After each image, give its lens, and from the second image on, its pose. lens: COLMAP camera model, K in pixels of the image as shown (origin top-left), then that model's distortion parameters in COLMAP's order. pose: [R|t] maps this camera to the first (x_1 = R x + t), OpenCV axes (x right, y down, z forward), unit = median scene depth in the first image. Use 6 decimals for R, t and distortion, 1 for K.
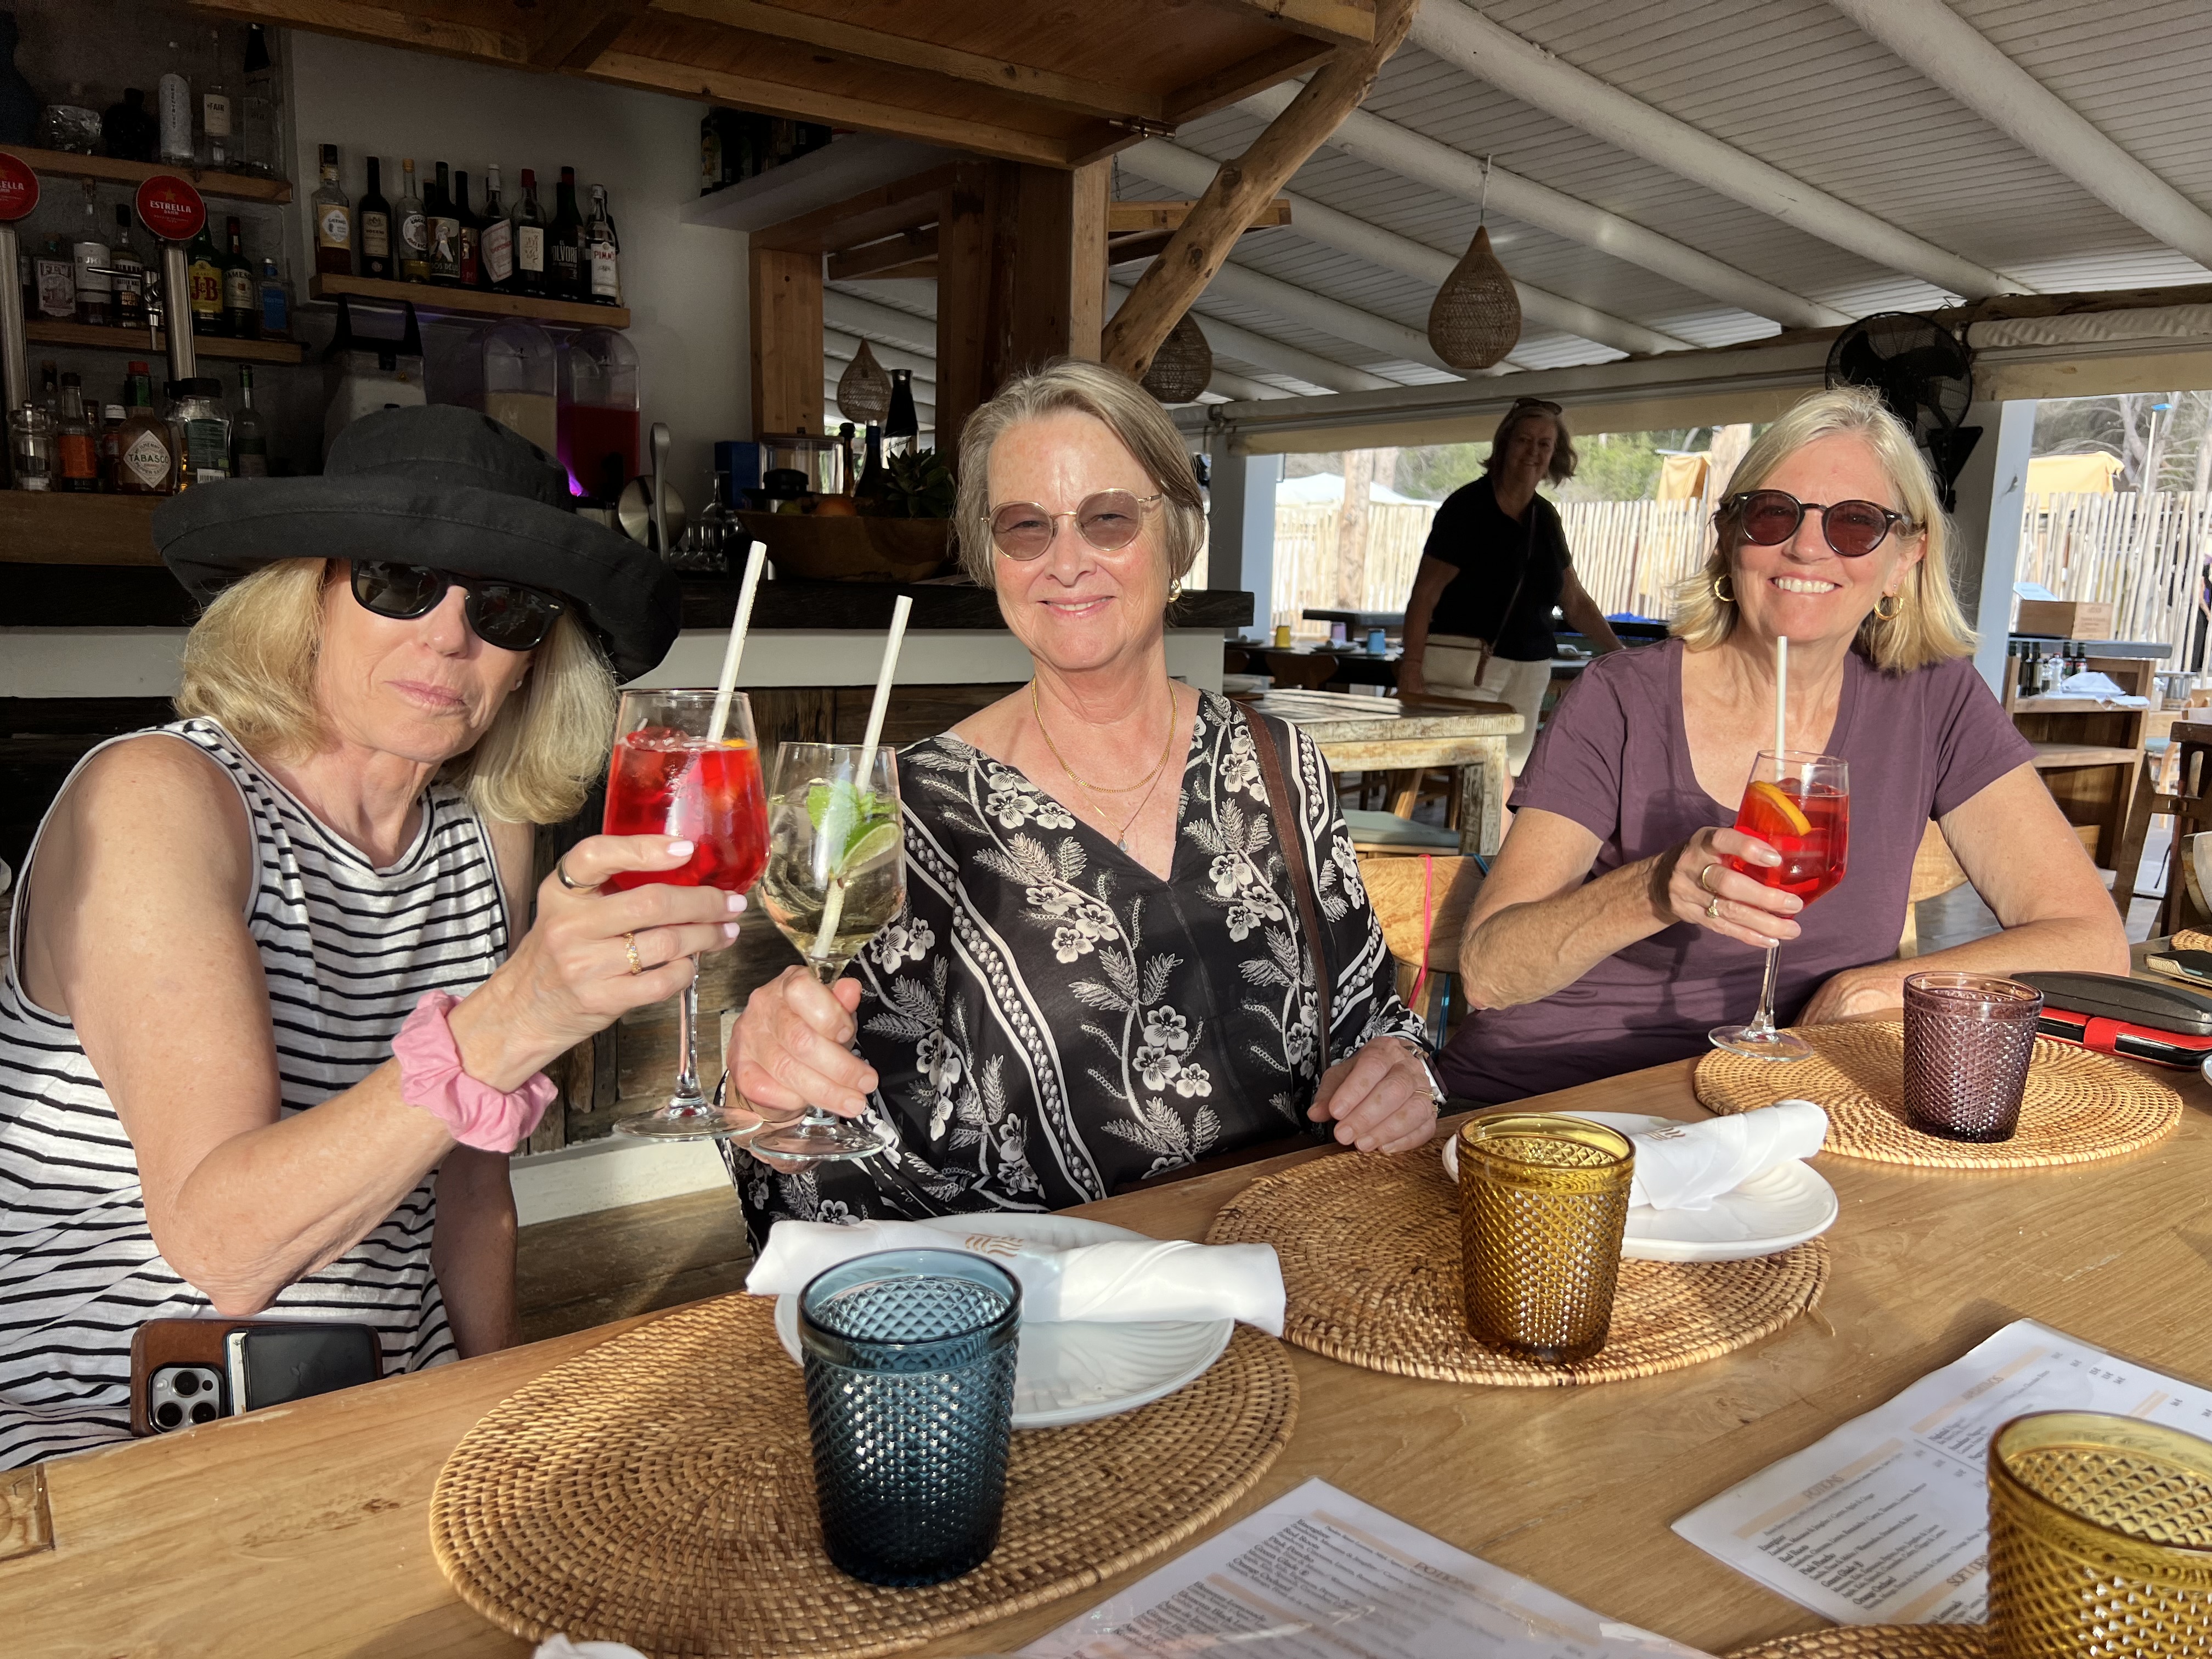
lens RADIAL K [[1642.0, 0, 1096.6], [0, 1642.0, 830.1], [0, 0, 1]] dist [0.008492, -0.026655]
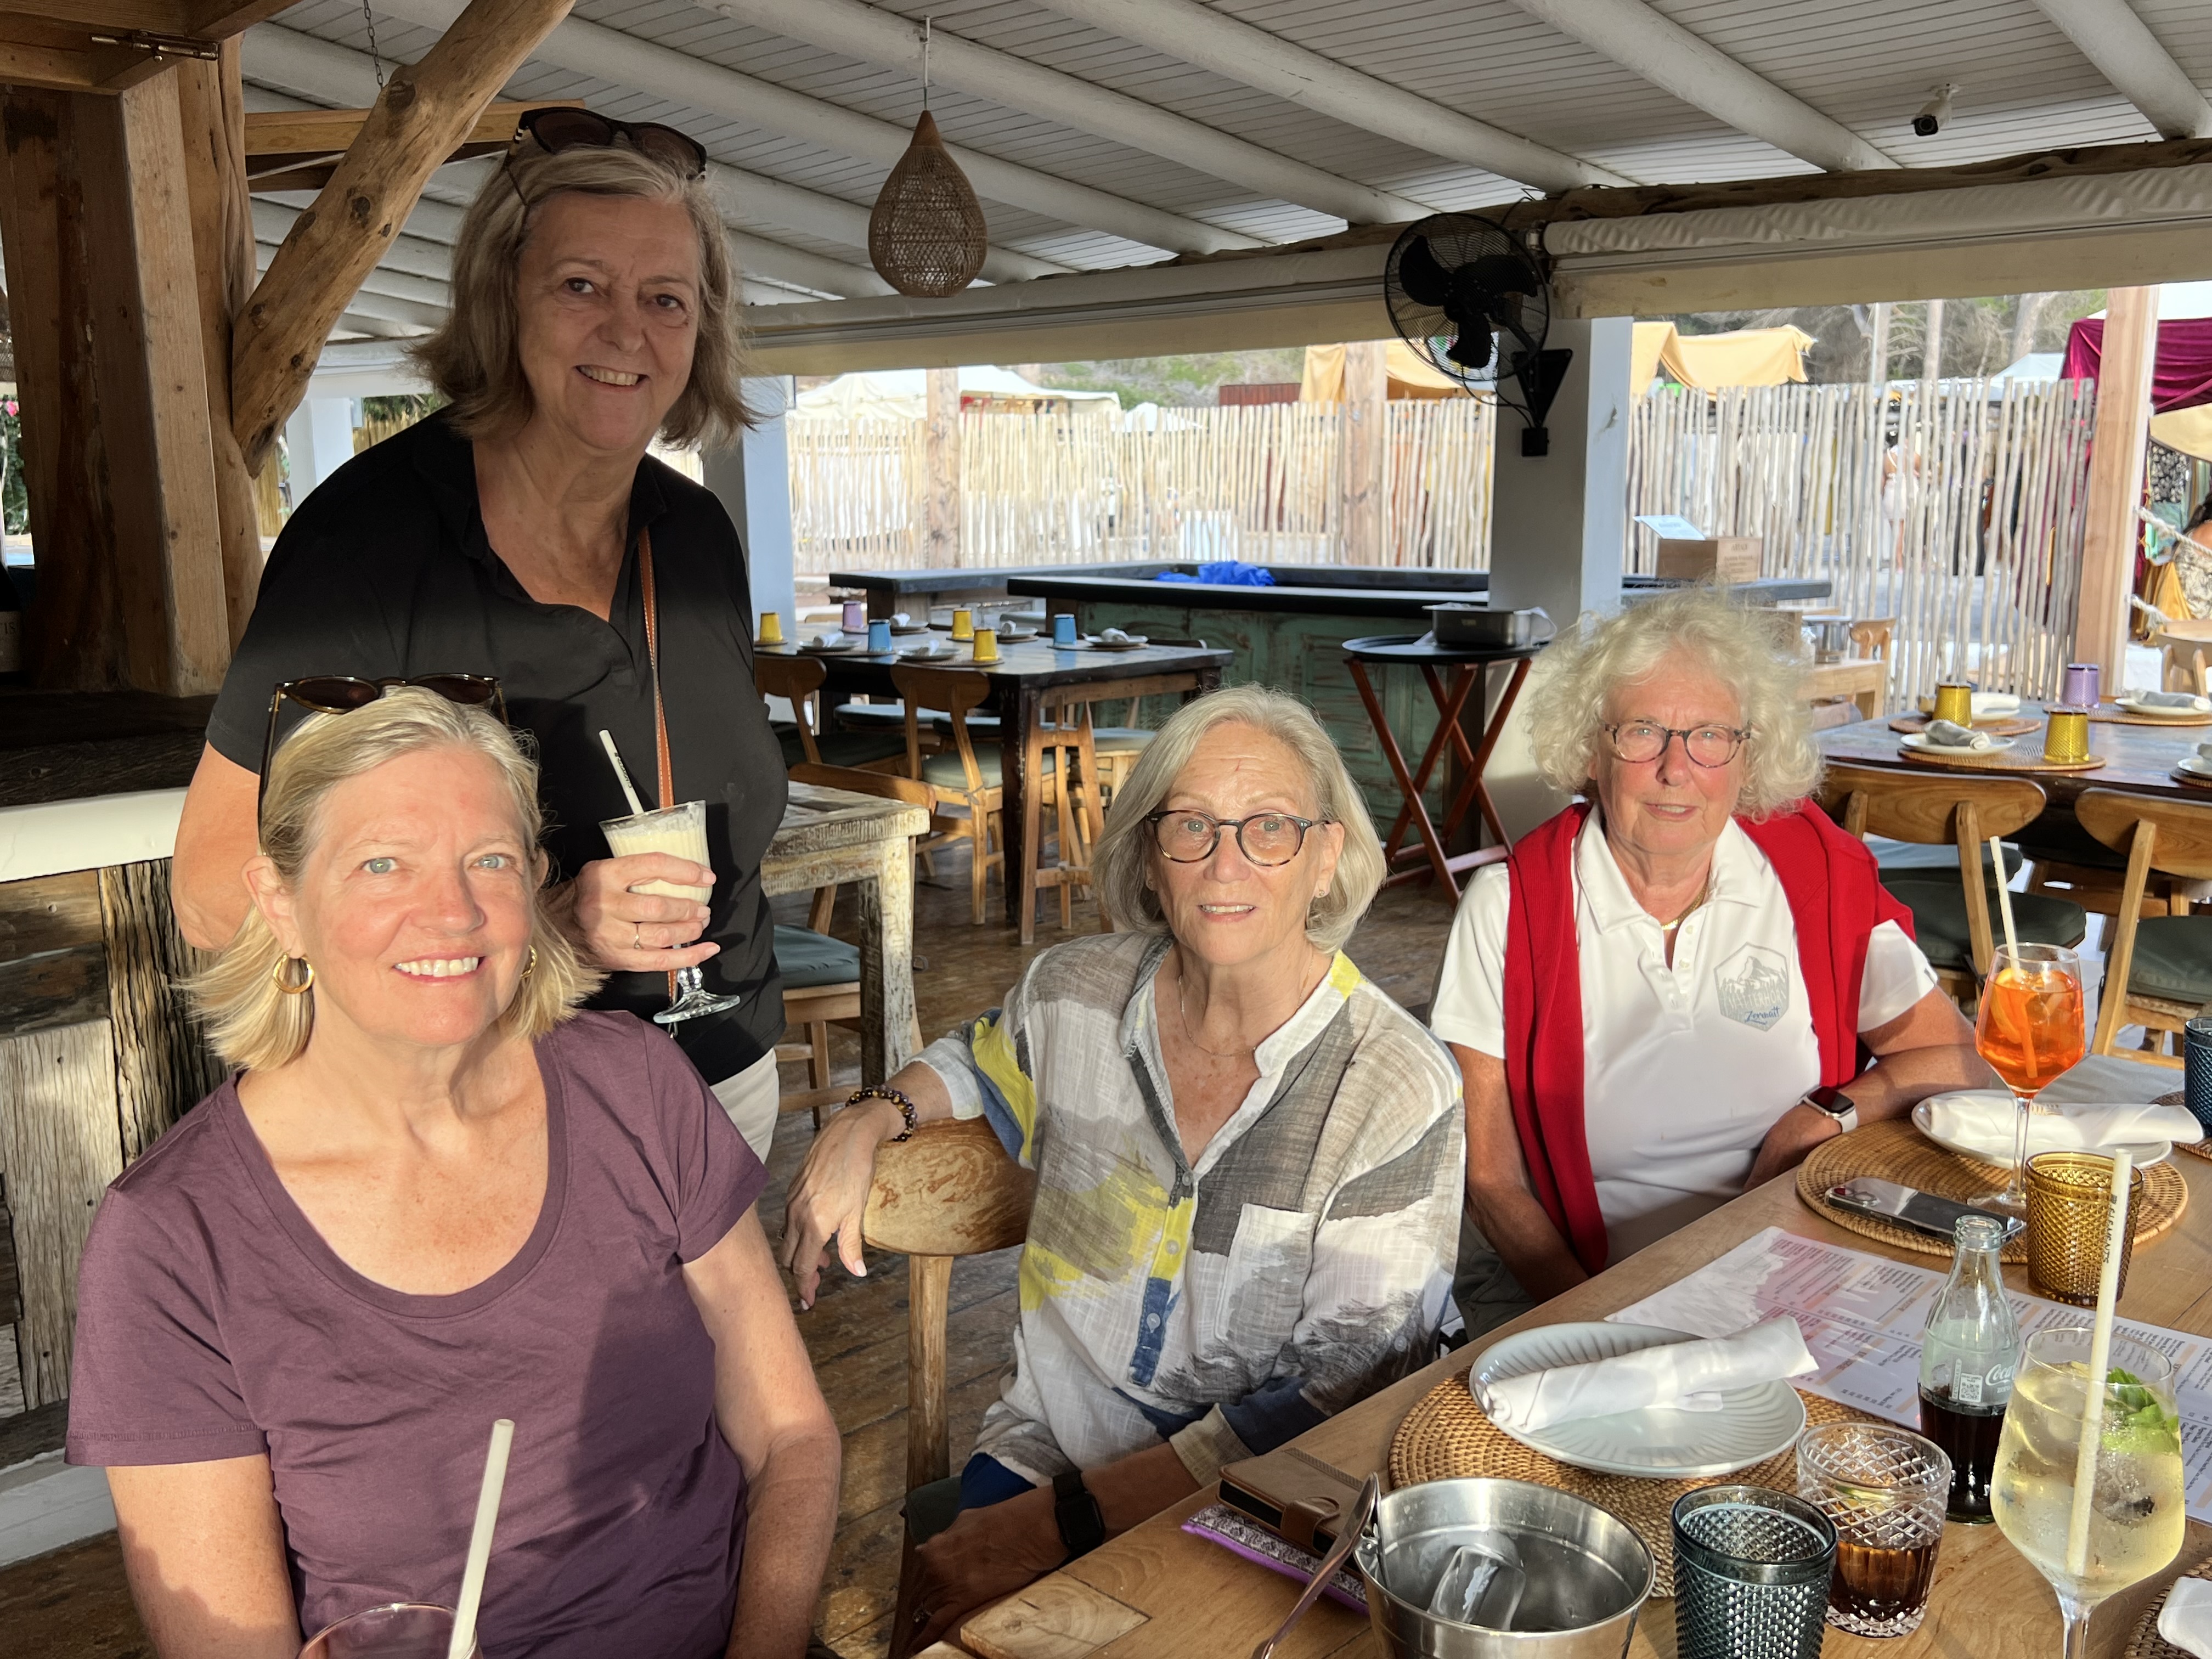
lens RADIAL K [[1989.5, 0, 1119.1], [0, 1989.5, 825.7], [0, 0, 1]] dist [0.023648, -0.034660]
pose [[0.979602, -0.070713, 0.188093, 0.165946], [0.065987, 0.997330, 0.031279, -0.079443], [-0.189803, -0.018229, 0.981653, 0.090246]]
